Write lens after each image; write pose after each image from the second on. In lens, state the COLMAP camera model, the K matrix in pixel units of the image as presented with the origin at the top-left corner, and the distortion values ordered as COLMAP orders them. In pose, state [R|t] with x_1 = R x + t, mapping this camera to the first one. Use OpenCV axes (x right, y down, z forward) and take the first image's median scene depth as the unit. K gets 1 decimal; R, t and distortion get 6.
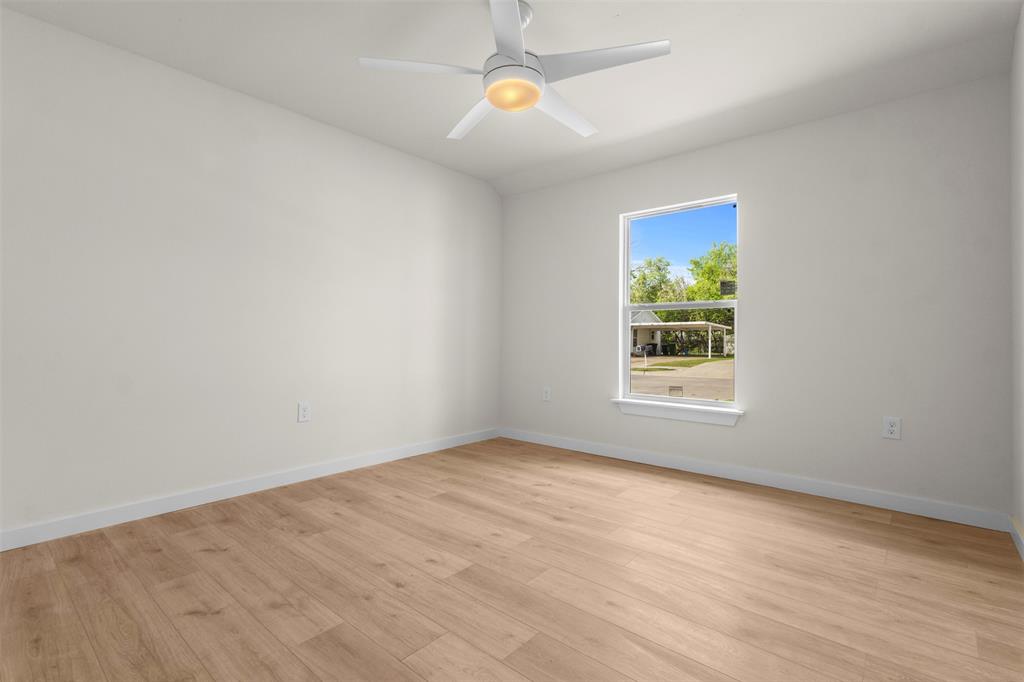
lens RADIAL K [[473.6, 0, 511.6], [0, 473.6, 344.4], [0, 0, 1]] dist [-0.001435, -0.000221]
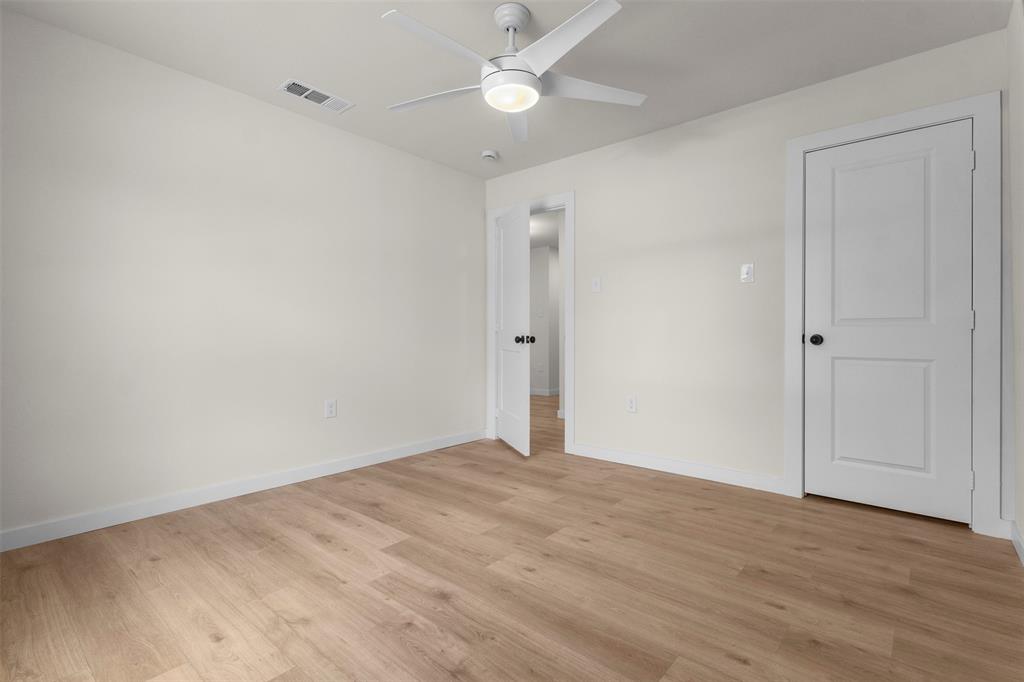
lens RADIAL K [[473.6, 0, 511.6], [0, 473.6, 344.4], [0, 0, 1]] dist [-0.001435, -0.000221]
pose [[-0.999975, -0.005748, 0.004006, -0.001617], [-0.005632, 0.999577, 0.028525, -0.023175], [-0.004168, 0.028502, -0.999585, 1.912483]]
